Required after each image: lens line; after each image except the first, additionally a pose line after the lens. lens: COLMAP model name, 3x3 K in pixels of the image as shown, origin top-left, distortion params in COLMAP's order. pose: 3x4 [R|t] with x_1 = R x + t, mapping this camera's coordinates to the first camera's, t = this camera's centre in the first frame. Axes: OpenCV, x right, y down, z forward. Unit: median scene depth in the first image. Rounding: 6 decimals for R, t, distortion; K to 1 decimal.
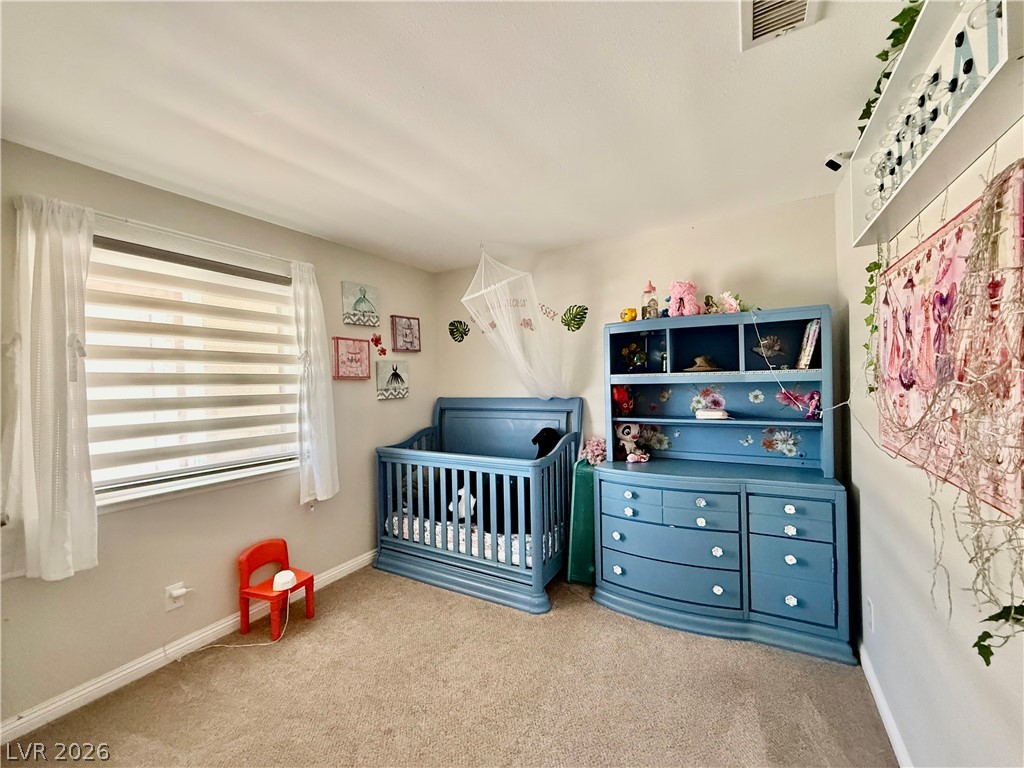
lens RADIAL K [[407.2, 0, 509.7], [0, 407.2, 384.8], [0, 0, 1]] dist [0.000024, 0.000356]
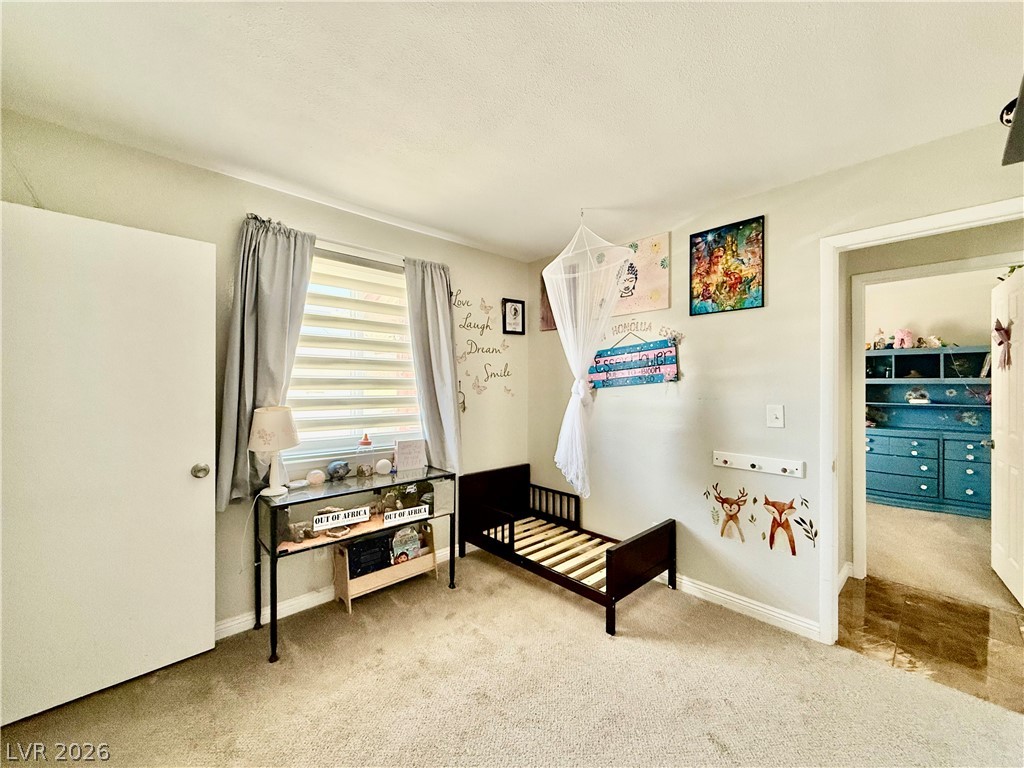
lens RADIAL K [[407.2, 0, 515.1], [0, 407.2, 383.0], [0, 0, 1]] dist [0.000024, 0.000356]
pose [[0.959591, 0.026498, -0.280150, -0.780125], [-0.028164, 0.999601, -0.001922, 0.047133], [0.279987, 0.009734, 0.959954, -1.336305]]
